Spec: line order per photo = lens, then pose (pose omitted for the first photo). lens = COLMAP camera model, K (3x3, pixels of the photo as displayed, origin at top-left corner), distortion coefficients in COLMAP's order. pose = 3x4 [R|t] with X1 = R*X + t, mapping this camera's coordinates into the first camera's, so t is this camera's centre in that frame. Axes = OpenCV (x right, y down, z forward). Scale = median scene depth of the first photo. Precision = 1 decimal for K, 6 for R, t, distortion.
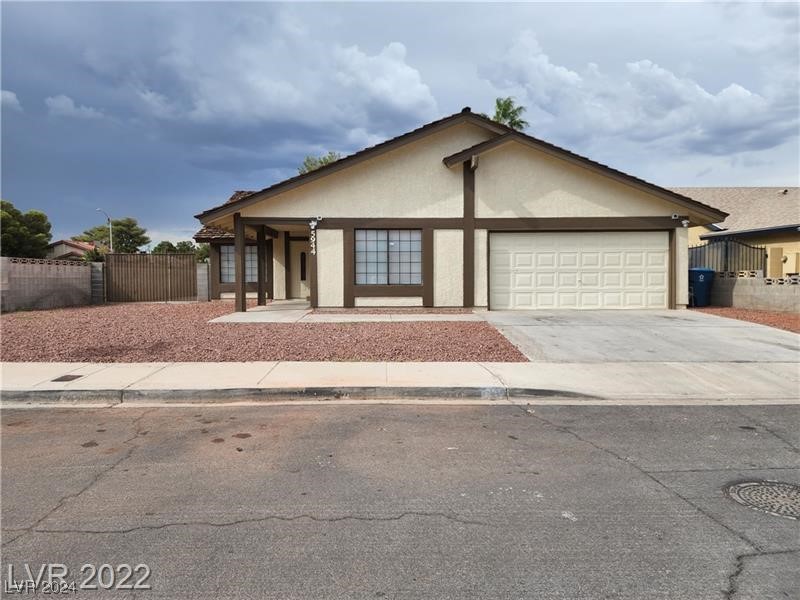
lens RADIAL K [[530.0, 0, 399.8], [0, 530.0, 300.5], [0, 0, 1]] dist [0.042987, -0.000326]
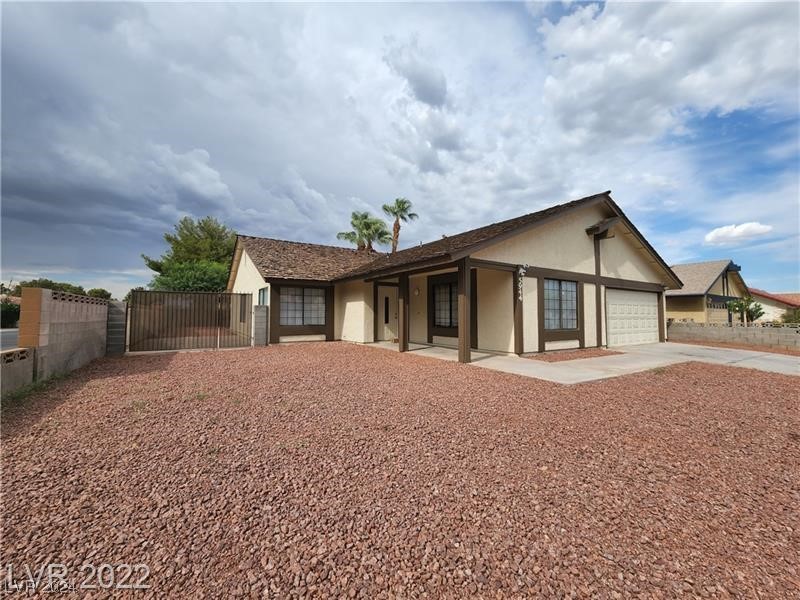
lens RADIAL K [[336.1, 0, 399.8], [0, 336.1, 296.9], [0, 0, 1]] dist [-0.001738, -0.000341]
pose [[0.860618, 0.037470, 0.507870, -0.678043], [0.014670, 0.995051, -0.098272, -0.033865], [-0.509040, 0.092025, 0.855810, 0.562026]]
